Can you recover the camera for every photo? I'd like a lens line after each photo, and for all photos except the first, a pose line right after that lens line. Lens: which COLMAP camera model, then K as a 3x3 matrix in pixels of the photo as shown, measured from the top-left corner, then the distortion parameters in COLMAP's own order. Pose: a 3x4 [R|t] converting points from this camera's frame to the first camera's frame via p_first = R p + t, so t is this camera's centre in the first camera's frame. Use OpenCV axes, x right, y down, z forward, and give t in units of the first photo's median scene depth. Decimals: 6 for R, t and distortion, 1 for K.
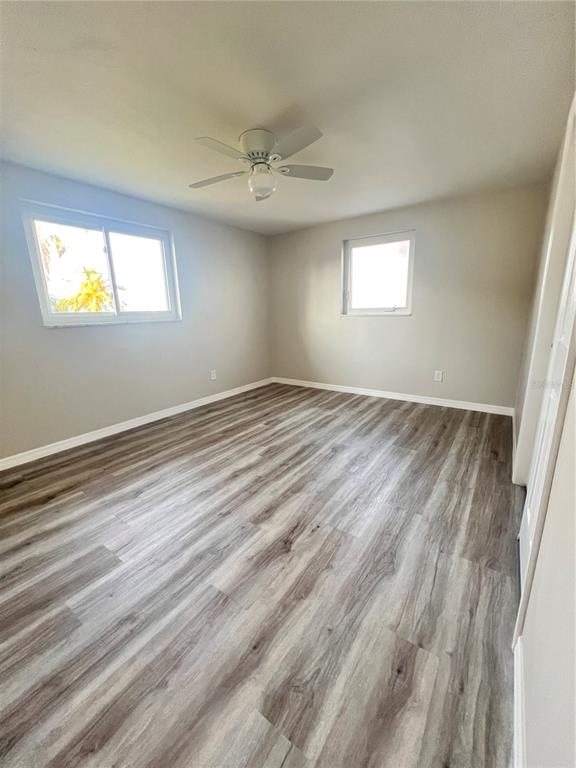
lens RADIAL K [[308.0, 0, 288.0], [0, 308.0, 384.0], [0, 0, 1]] dist [-0.000058, -0.000005]
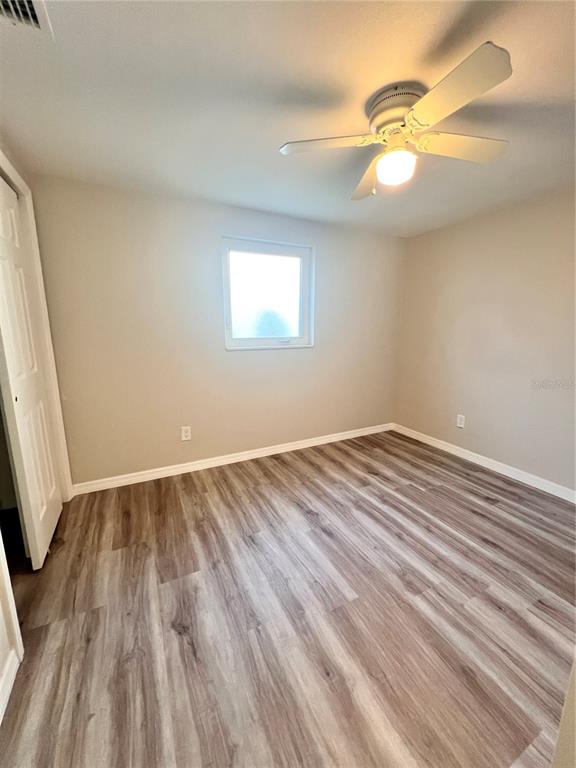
lens RADIAL K [[310.3, 0, 288.0], [0, 310.3, 384.0], [0, 0, 1]] dist [-0.001068, -0.000087]
pose [[-0.468959, 0.183279, -0.863994, 0.450096], [-0.185832, 0.935859, 0.299390, -0.367789], [0.863449, 0.300960, -0.404820, 1.389838]]
